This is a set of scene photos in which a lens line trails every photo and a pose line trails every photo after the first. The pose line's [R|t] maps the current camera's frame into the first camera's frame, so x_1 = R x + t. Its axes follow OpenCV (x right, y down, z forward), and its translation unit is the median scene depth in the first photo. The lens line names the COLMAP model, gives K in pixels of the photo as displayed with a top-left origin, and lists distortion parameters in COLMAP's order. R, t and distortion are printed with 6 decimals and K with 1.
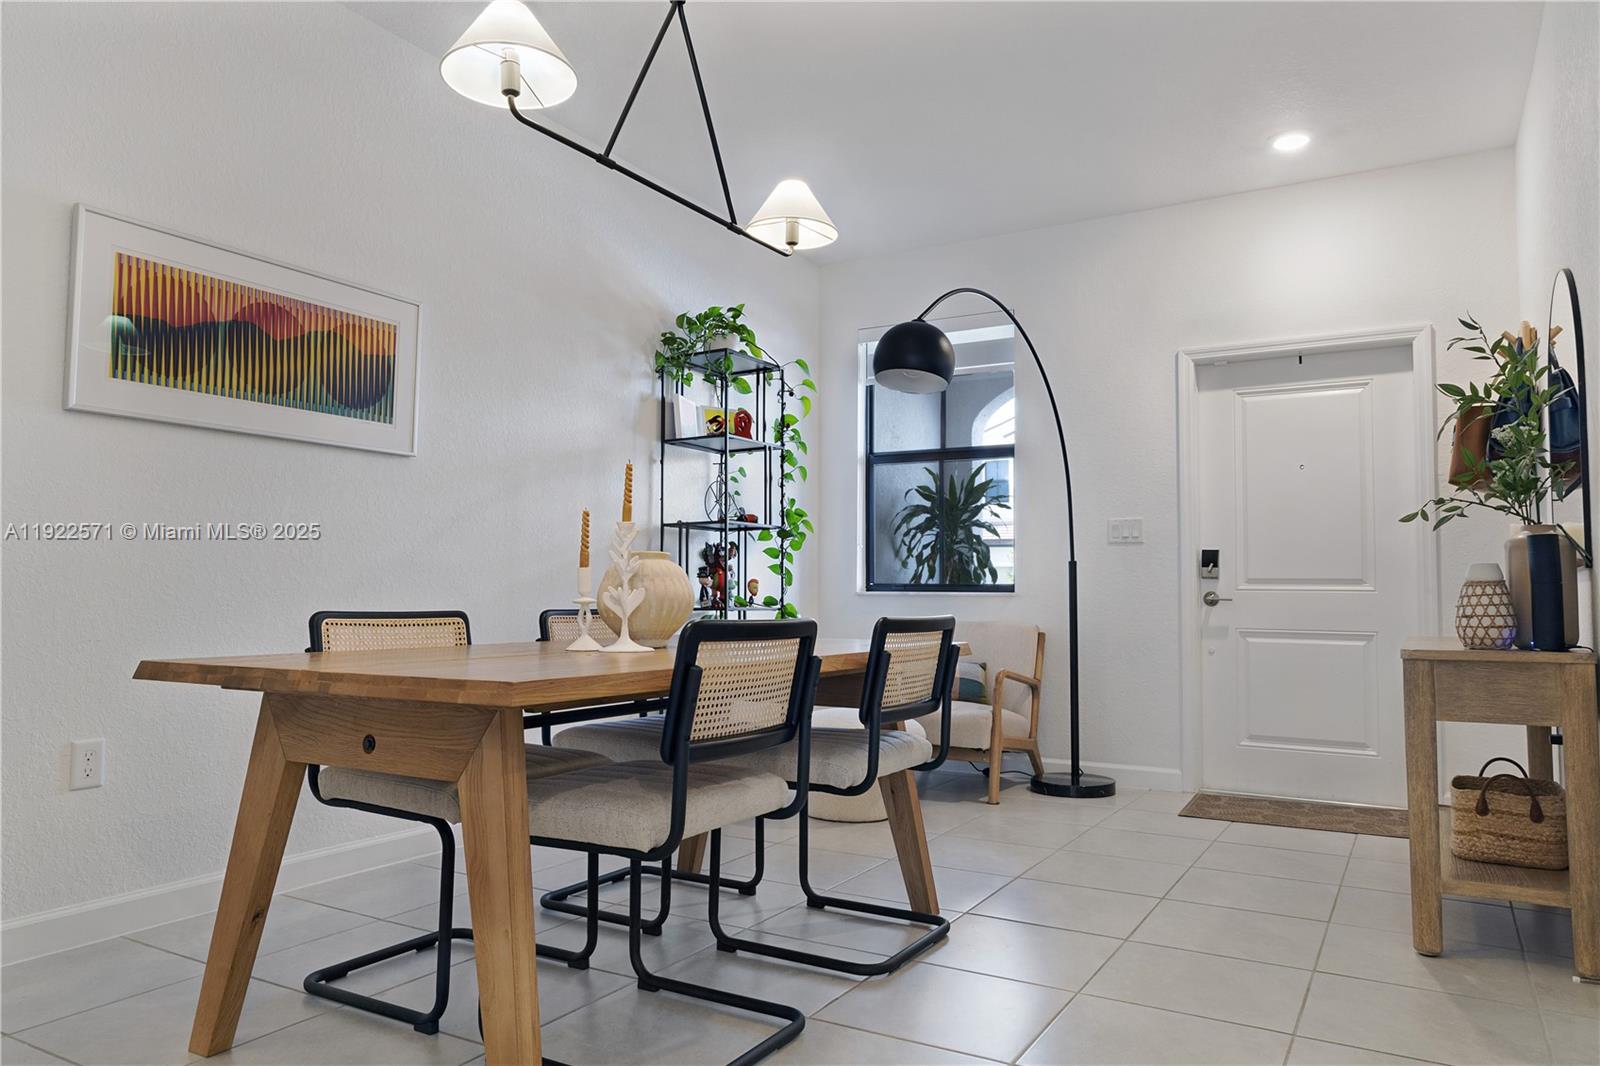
lens RADIAL K [[1090.0, 0, 800.0], [0, 1090.0, 533.0], [0, 0, 1]] dist [0.003158, 0.000526]
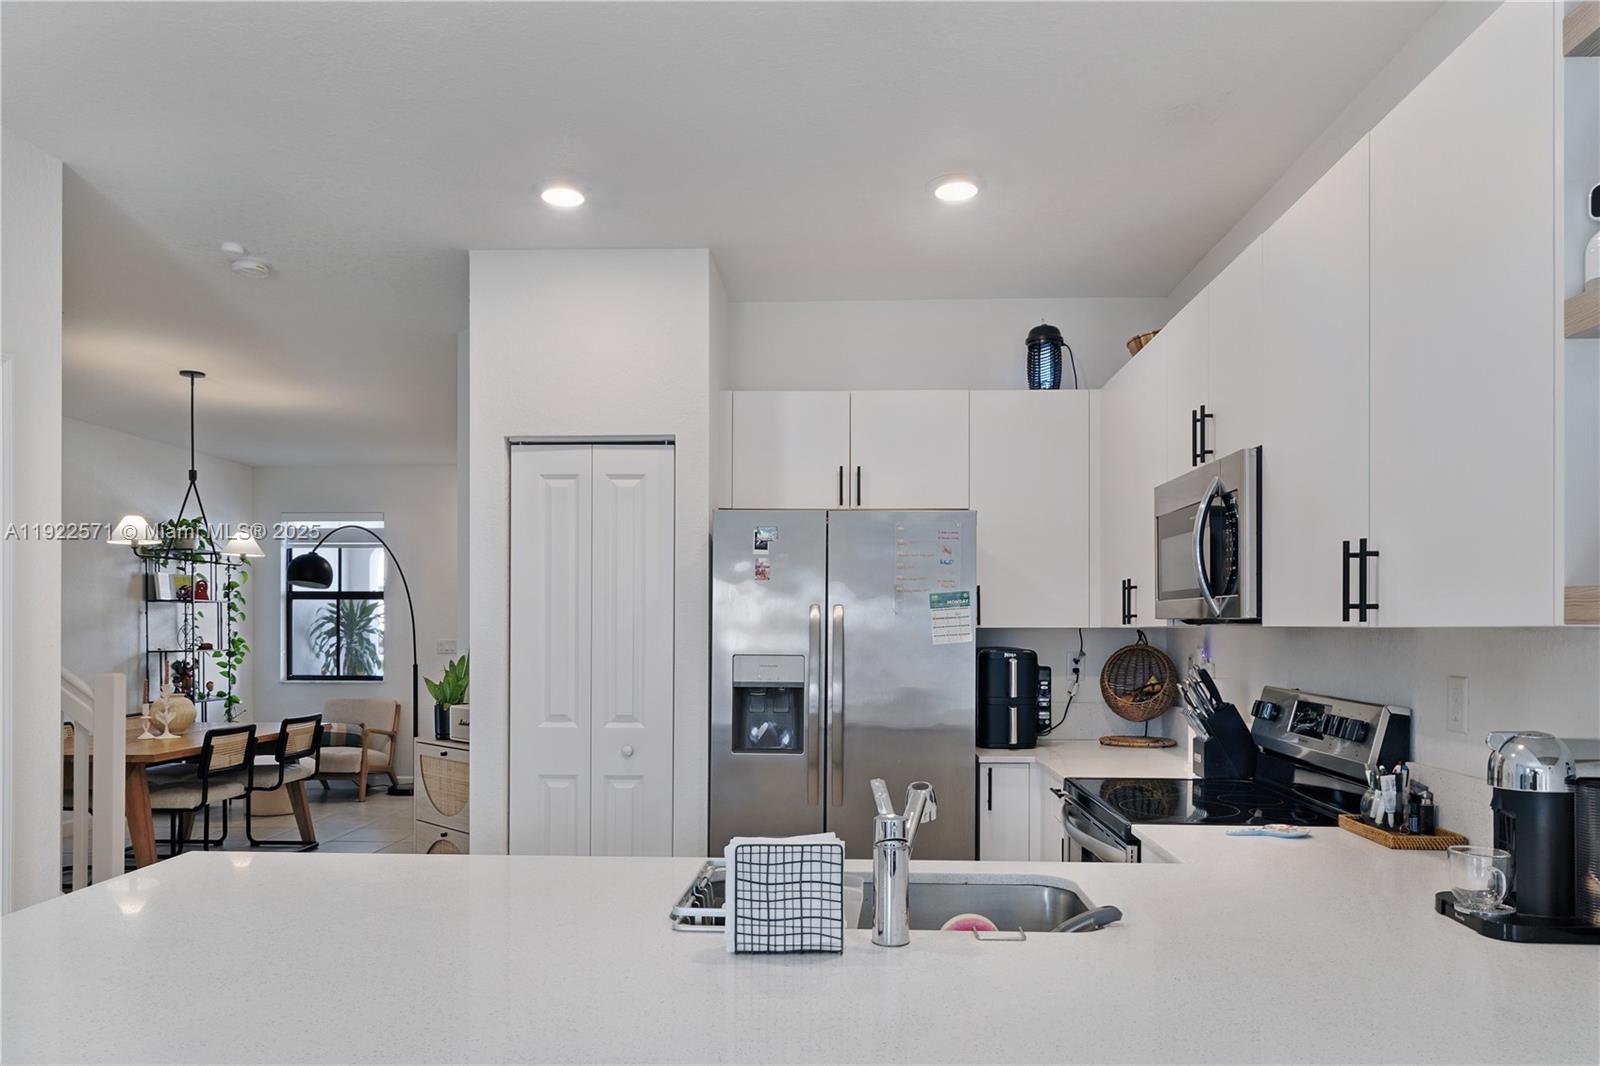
lens RADIAL K [[1094.8, 0, 806.9], [0, 1094.8, 624.9], [0, 0, 1]] dist [0.001507, 0.001624]
pose [[0.882624, -0.007063, 0.470027, -0.024358], [-0.019003, 0.998534, 0.050688, -0.149251], [-0.469695, -0.053670, 0.881196, -0.915199]]
